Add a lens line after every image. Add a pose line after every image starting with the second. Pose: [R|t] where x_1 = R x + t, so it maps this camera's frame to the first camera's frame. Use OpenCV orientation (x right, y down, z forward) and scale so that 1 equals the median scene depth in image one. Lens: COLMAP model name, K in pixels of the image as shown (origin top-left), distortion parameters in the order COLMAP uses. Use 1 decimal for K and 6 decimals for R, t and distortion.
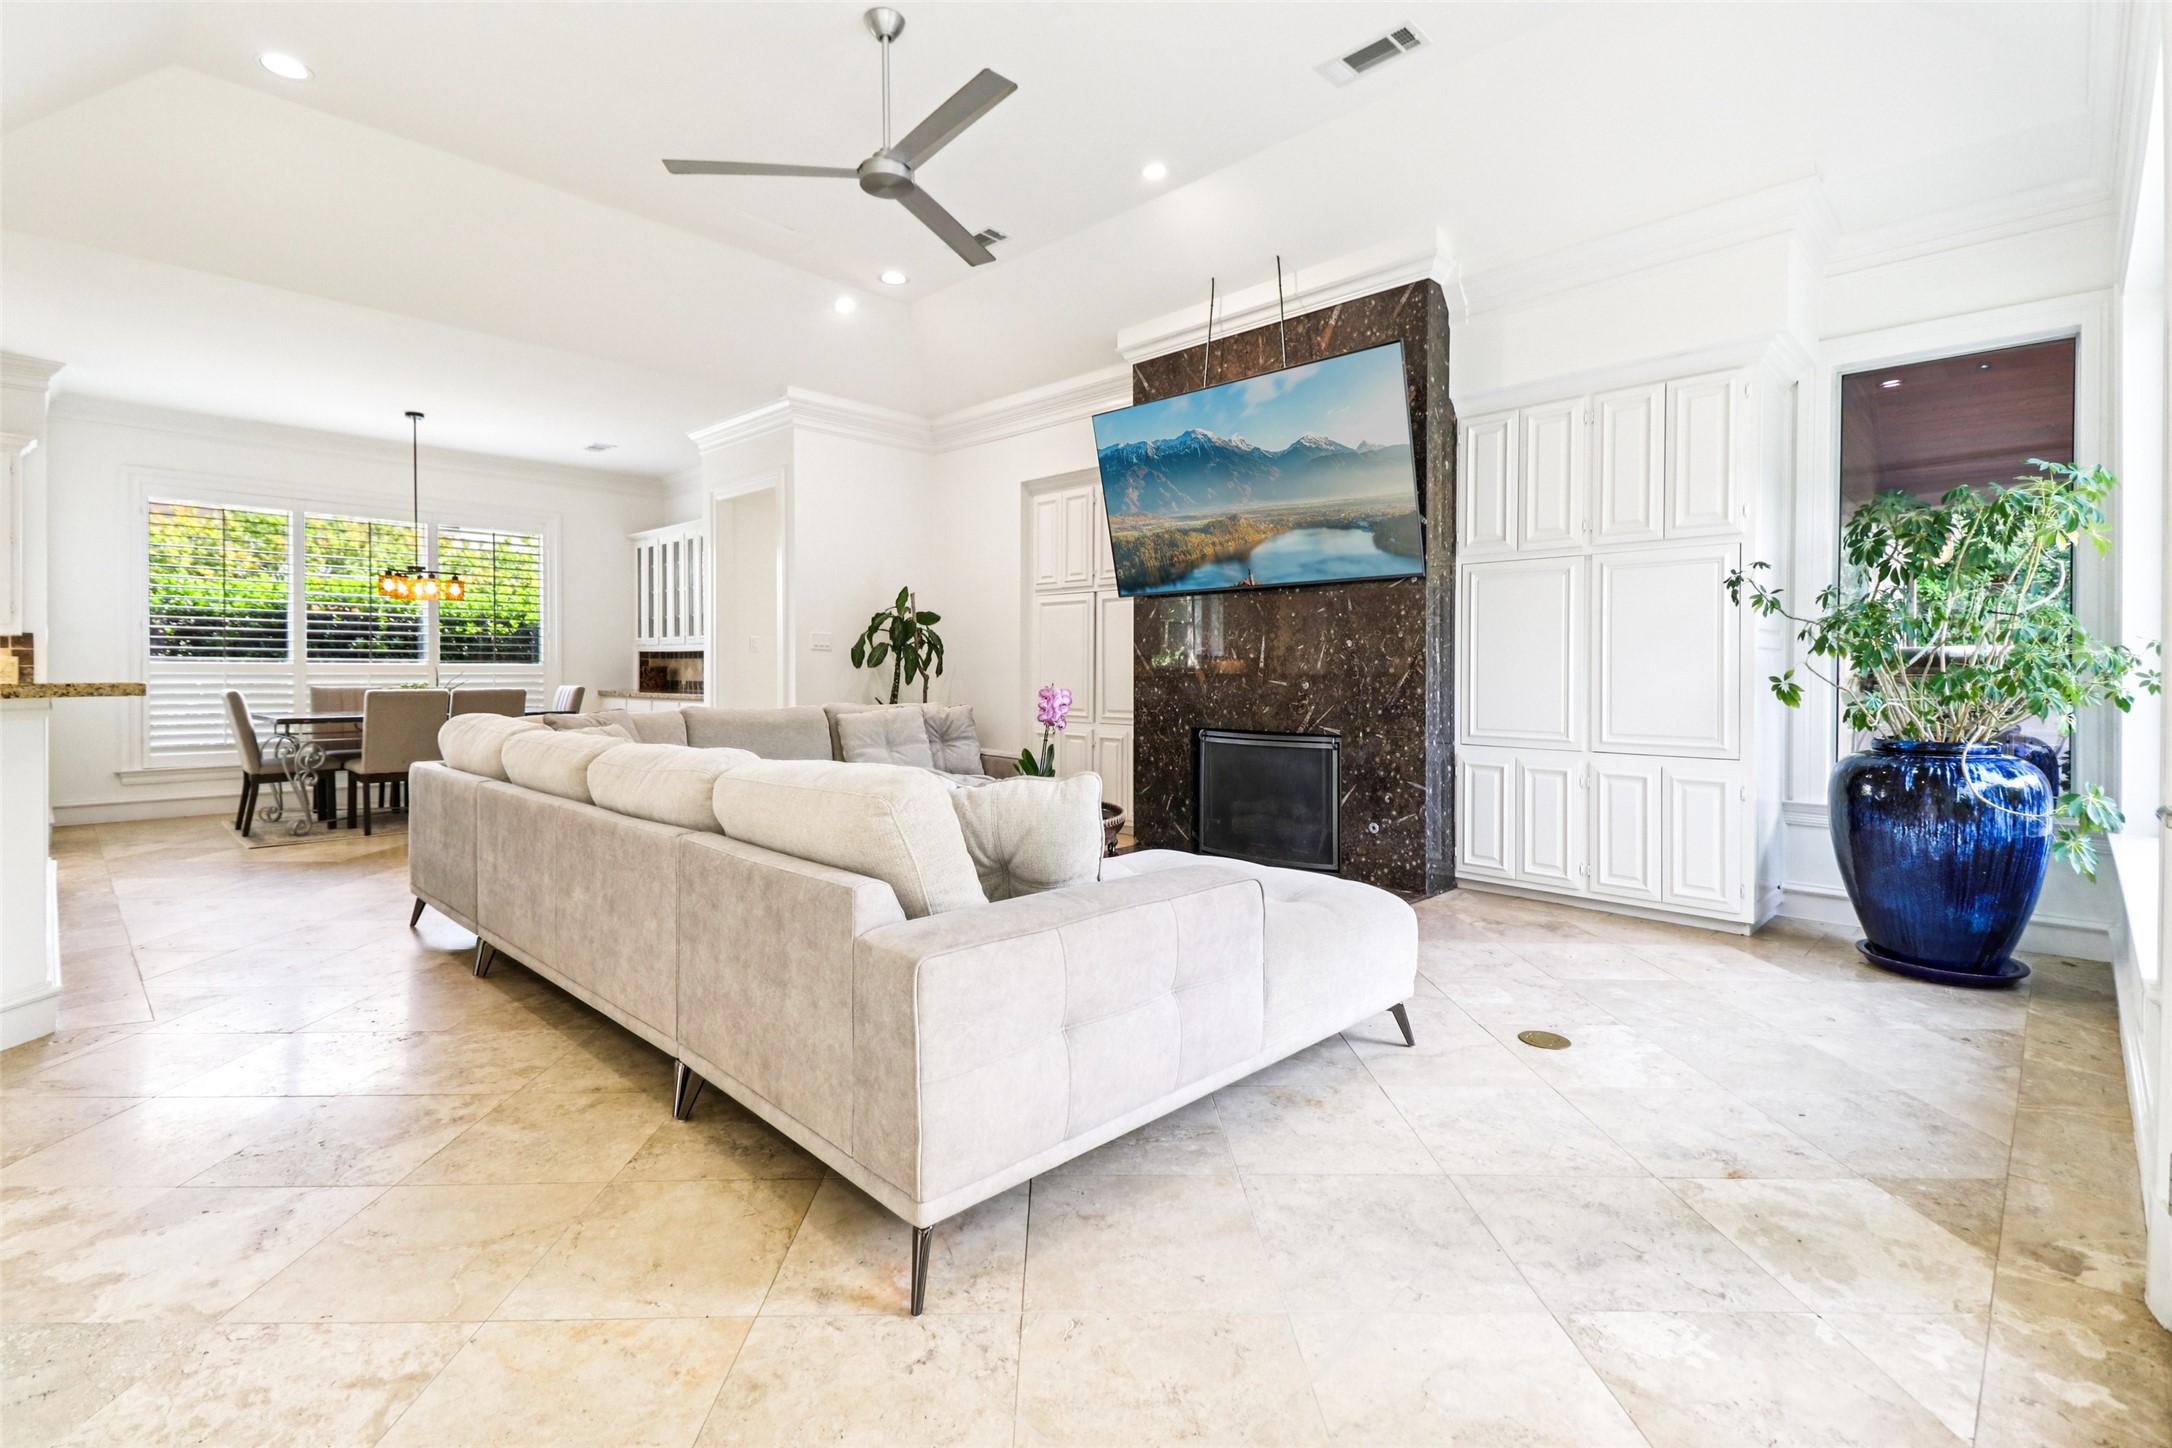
lens RADIAL K [[987.8, 0, 1081.3], [0, 987.8, 672.7], [0, 0, 1]] dist [0.029577, -0.005185]
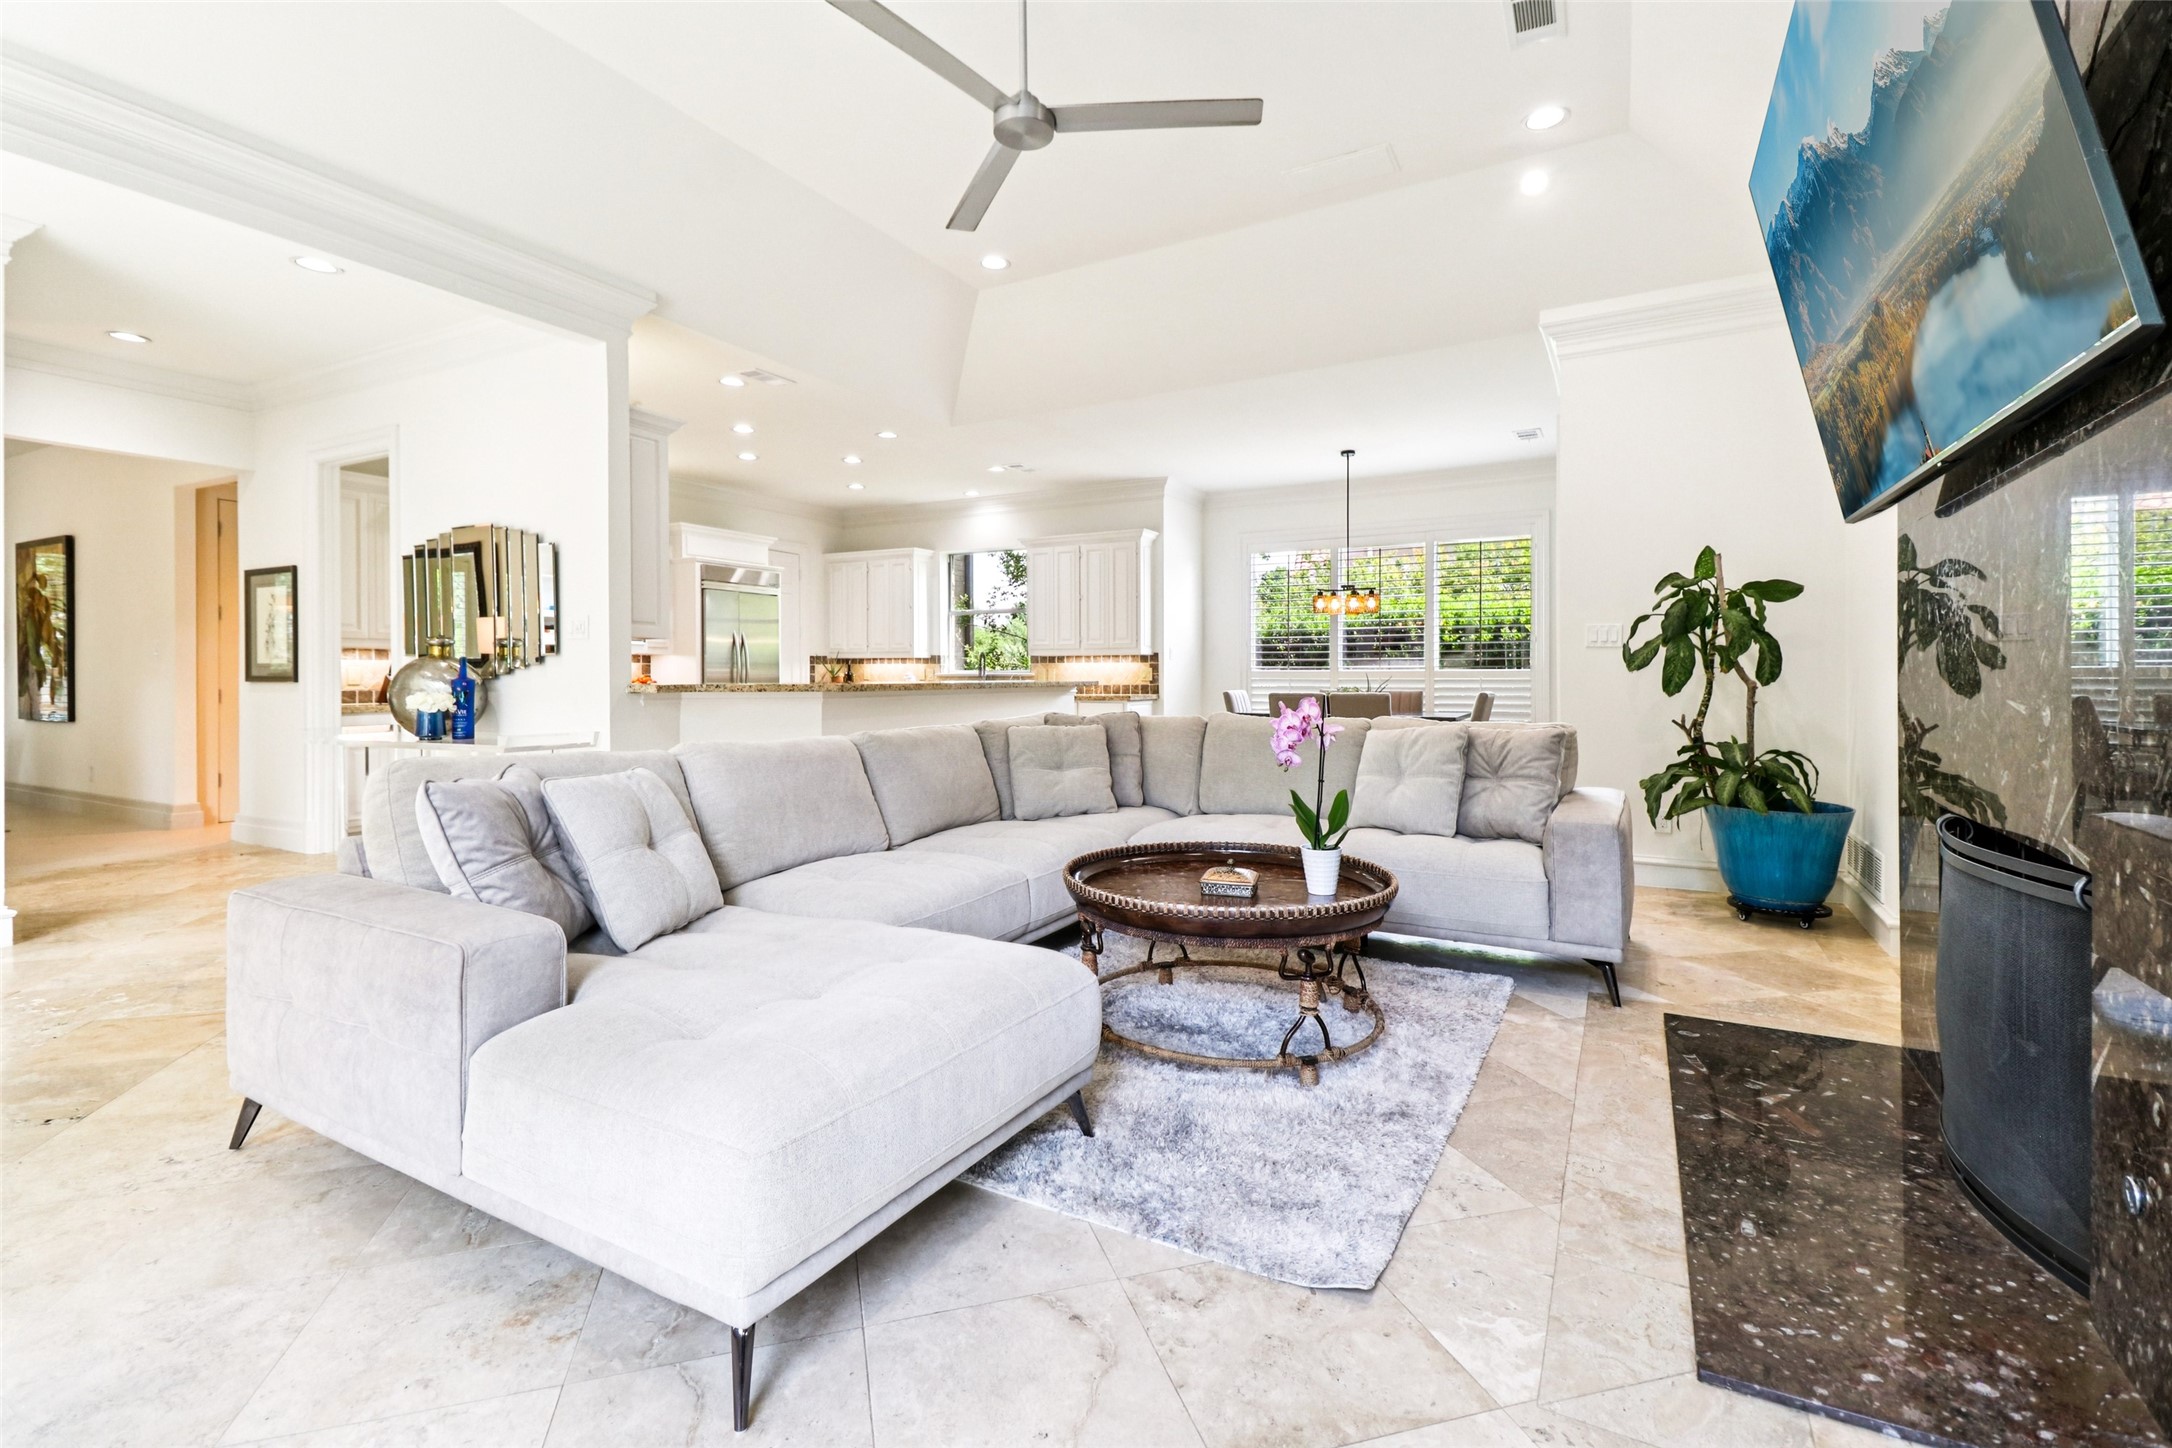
lens RADIAL K [[987.8, 0, 1074.8], [0, 987.8, 682.9], [0, 0, 1]] dist [0.029577, -0.005185]
pose [[0.249614, 0.005315, -0.968331, 0.406653], [0.003435, 0.999974, 0.006375, -0.004078], [0.968339, -0.004918, 0.249590, 0.486726]]
